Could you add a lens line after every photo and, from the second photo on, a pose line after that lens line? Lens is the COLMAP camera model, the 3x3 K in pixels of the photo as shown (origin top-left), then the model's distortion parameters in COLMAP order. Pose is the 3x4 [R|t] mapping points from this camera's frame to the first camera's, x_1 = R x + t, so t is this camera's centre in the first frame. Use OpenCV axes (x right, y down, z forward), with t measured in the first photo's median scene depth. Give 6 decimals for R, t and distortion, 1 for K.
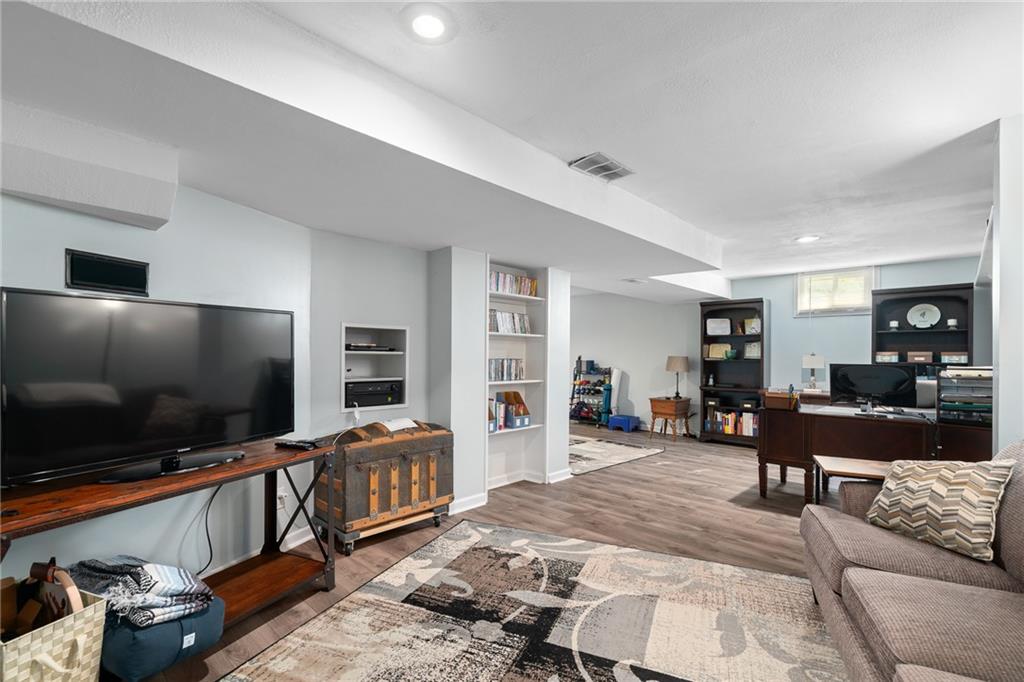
lens RADIAL K [[461.7, 0, 507.5], [0, 461.7, 349.1], [0, 0, 1]] dist [-0.004434, 0.001610]
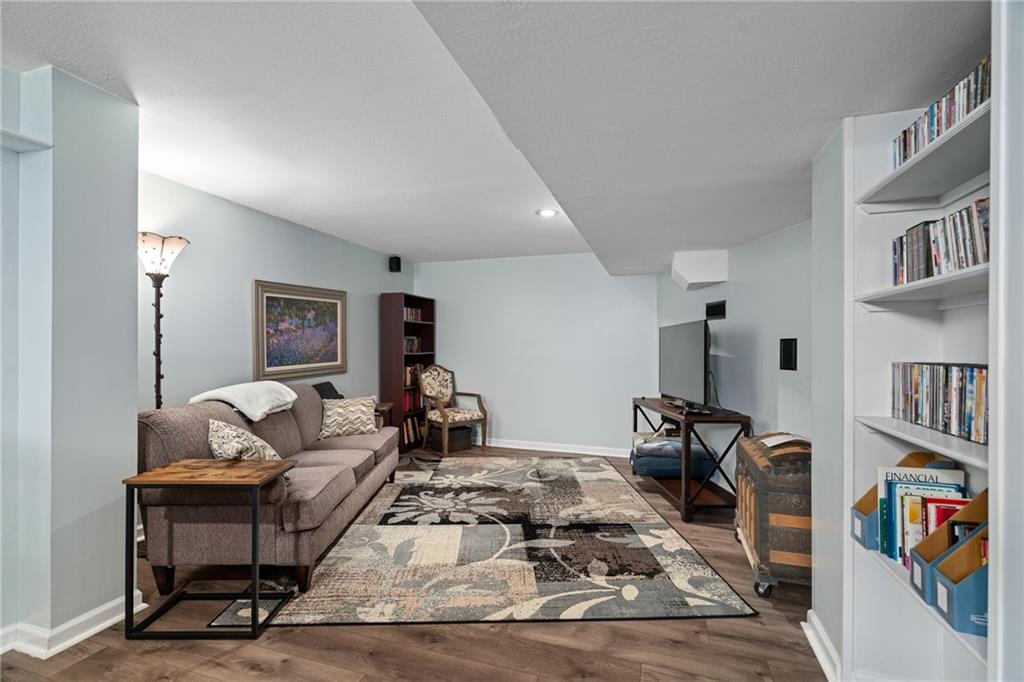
lens RADIAL K [[461.7, 0, 509.7], [0, 461.7, 345.7], [0, 0, 1]] dist [-0.004434, 0.001610]
pose [[-0.898447, -0.013794, -0.438864, 0.661637], [-0.007545, 0.999844, -0.015979, 0.026281], [0.439016, -0.011045, -0.898411, 1.930853]]
